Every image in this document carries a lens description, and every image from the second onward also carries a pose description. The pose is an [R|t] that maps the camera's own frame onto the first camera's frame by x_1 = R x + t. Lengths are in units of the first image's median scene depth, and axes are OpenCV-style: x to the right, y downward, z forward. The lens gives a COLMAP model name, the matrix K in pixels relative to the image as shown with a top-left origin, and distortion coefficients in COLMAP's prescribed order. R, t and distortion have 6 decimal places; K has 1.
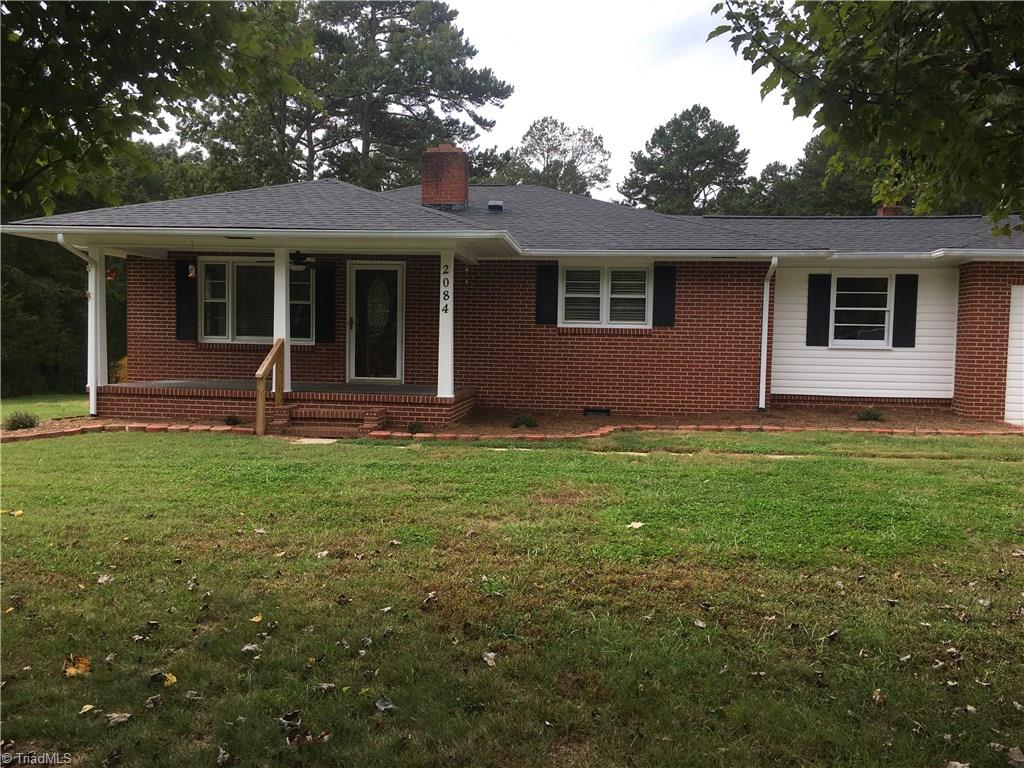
lens RADIAL K [[884.7, 0, 512.0], [0, 884.7, 384.0], [0, 0, 1]] dist [0.030385, -0.014146]
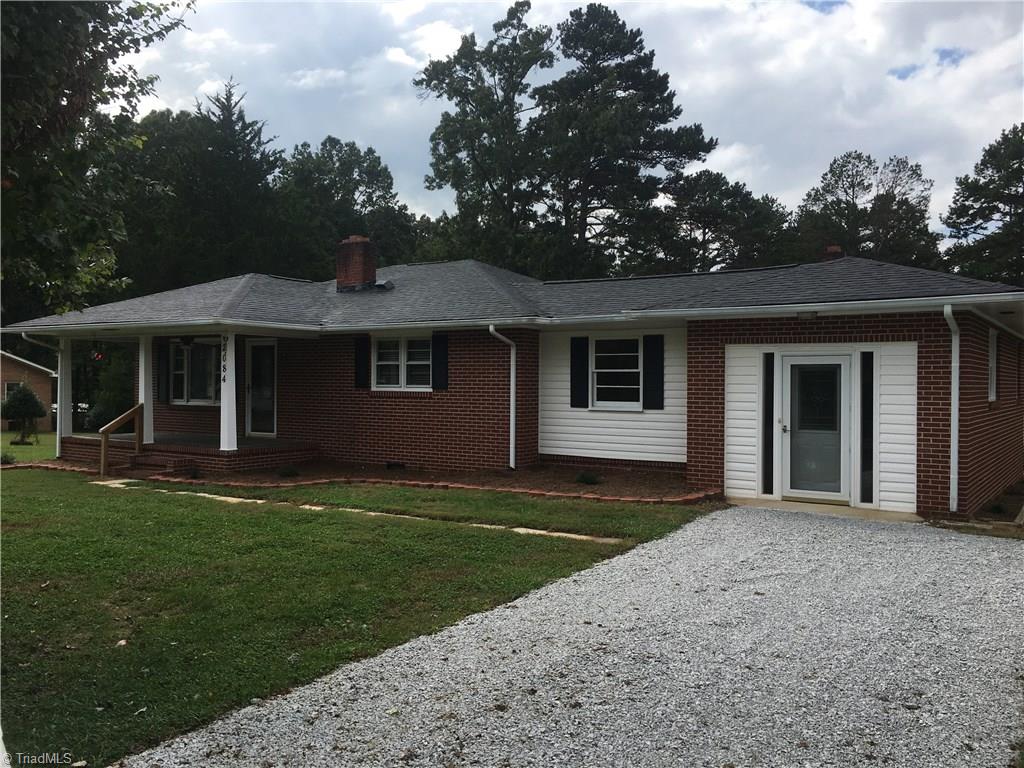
lens RADIAL K [[884.7, 0, 512.0], [0, 884.7, 384.0], [0, 0, 1]] dist [0.030385, -0.014146]
pose [[0.885373, -0.011081, -0.464749, 0.752169], [-0.014043, 0.998622, -0.050561, -0.017831], [0.464669, 0.051292, 0.883998, 0.070973]]
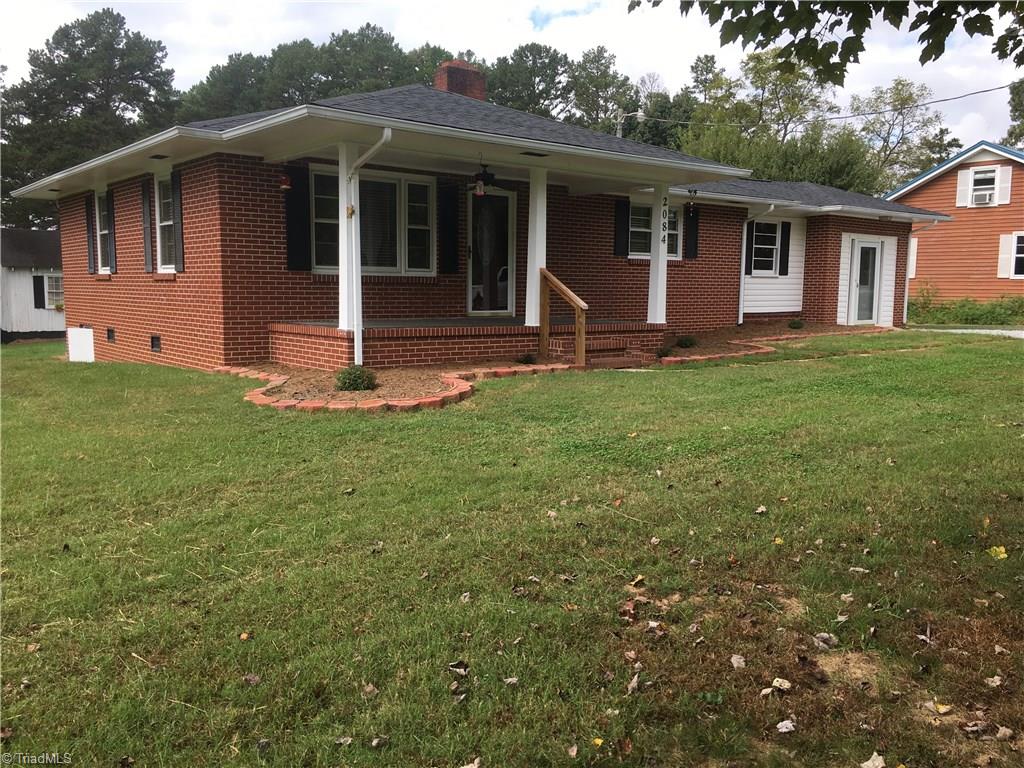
lens RADIAL K [[884.7, 0, 512.0], [0, 884.7, 384.0], [0, 0, 1]] dist [0.030385, -0.014146]
pose [[0.701864, -0.090690, 0.706514, -0.834941], [0.039574, 0.995295, 0.088446, -0.011943], [-0.711211, -0.034117, 0.702150, 0.329602]]
